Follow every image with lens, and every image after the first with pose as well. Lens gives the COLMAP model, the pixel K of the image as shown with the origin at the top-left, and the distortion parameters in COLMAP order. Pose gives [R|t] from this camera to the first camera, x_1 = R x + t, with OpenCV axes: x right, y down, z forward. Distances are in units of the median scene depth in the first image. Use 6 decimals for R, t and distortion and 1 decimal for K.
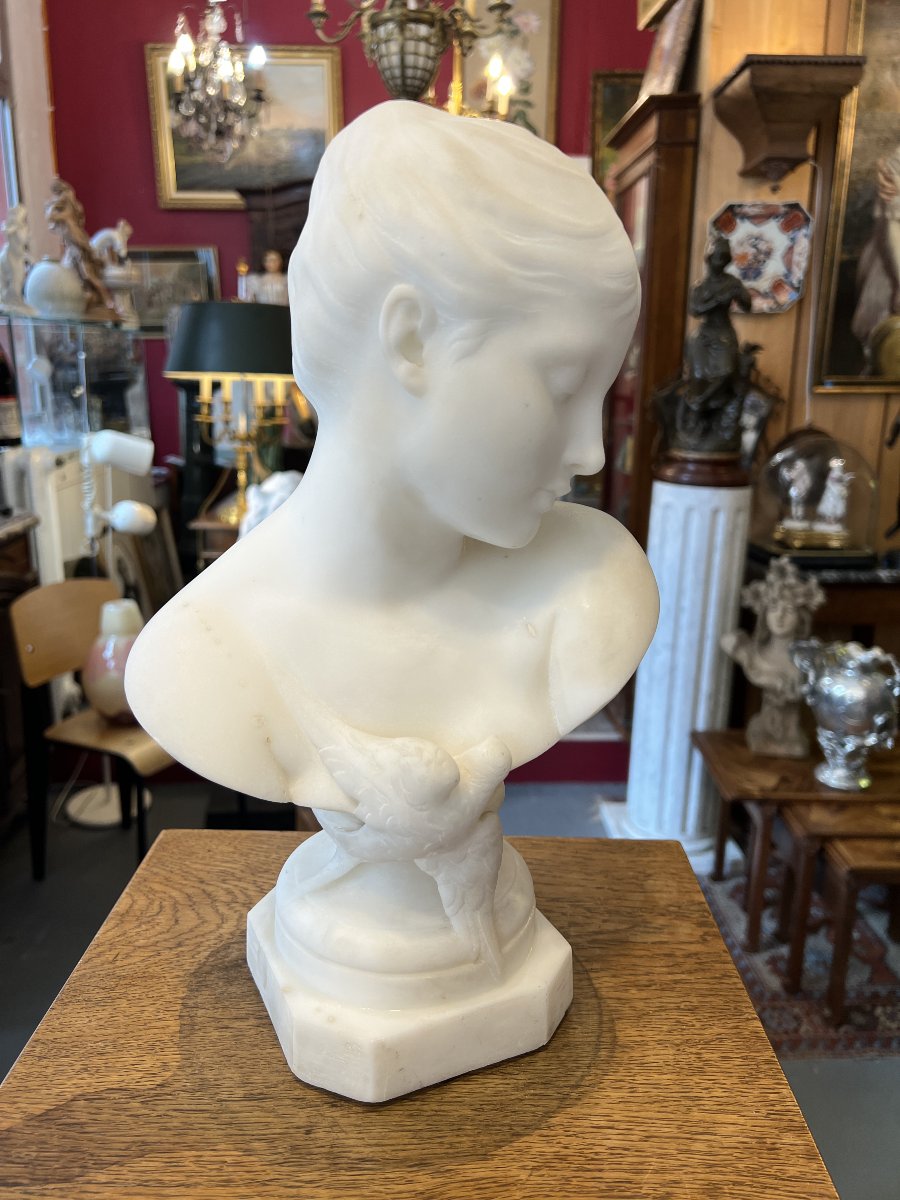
lens RADIAL K [[906.7, 0, 472.1], [0, 906.7, 630.9], [0, 0, 1]] dist [-0.000245, -0.003495]
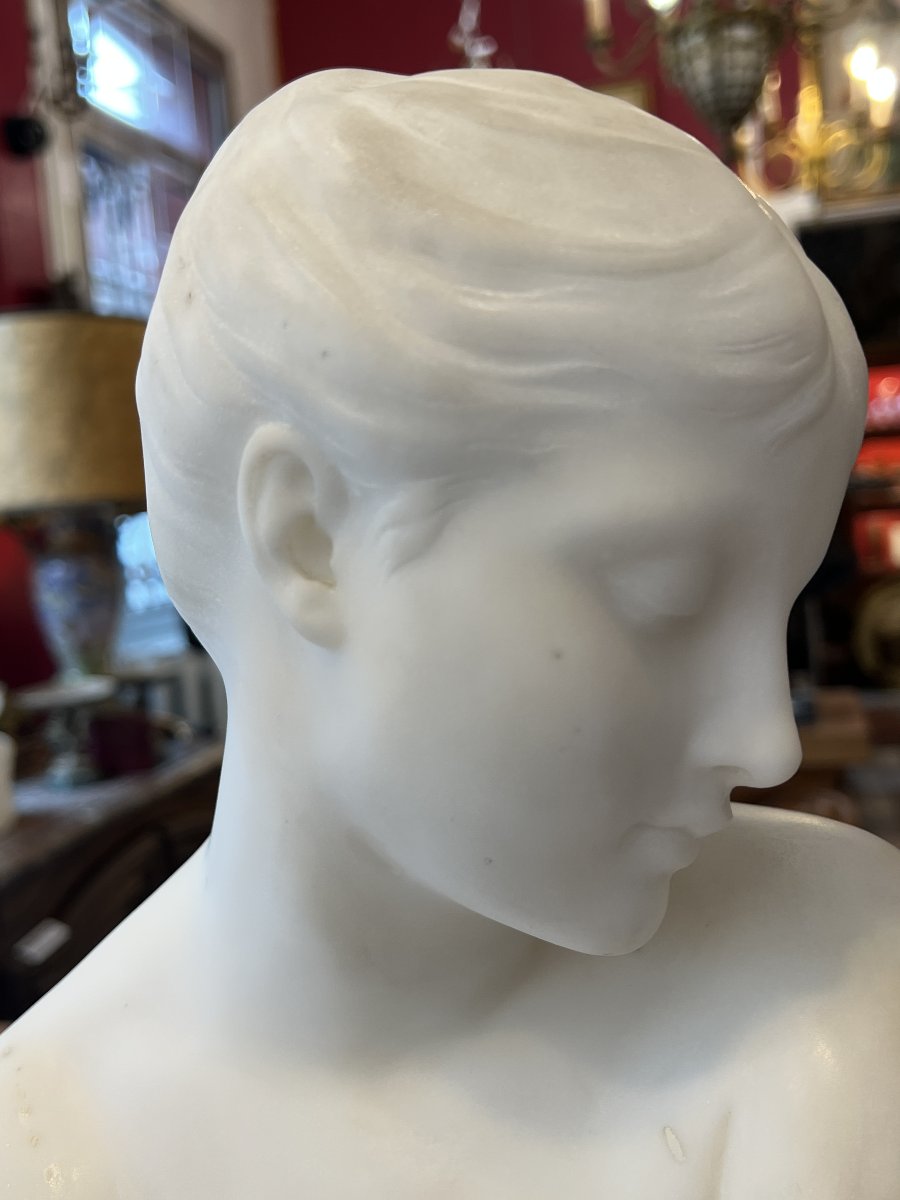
lens RADIAL K [[1302.7, 0, 450.0], [0, 1302.7, 600.0], [0, 0, 1]] dist [0.097701, -0.010994]
pose [[0.953901, -0.068736, -0.292146, 0.200294], [0.010197, 0.980281, -0.197347, -0.158109], [0.299950, 0.185270, 0.935791, 0.411796]]
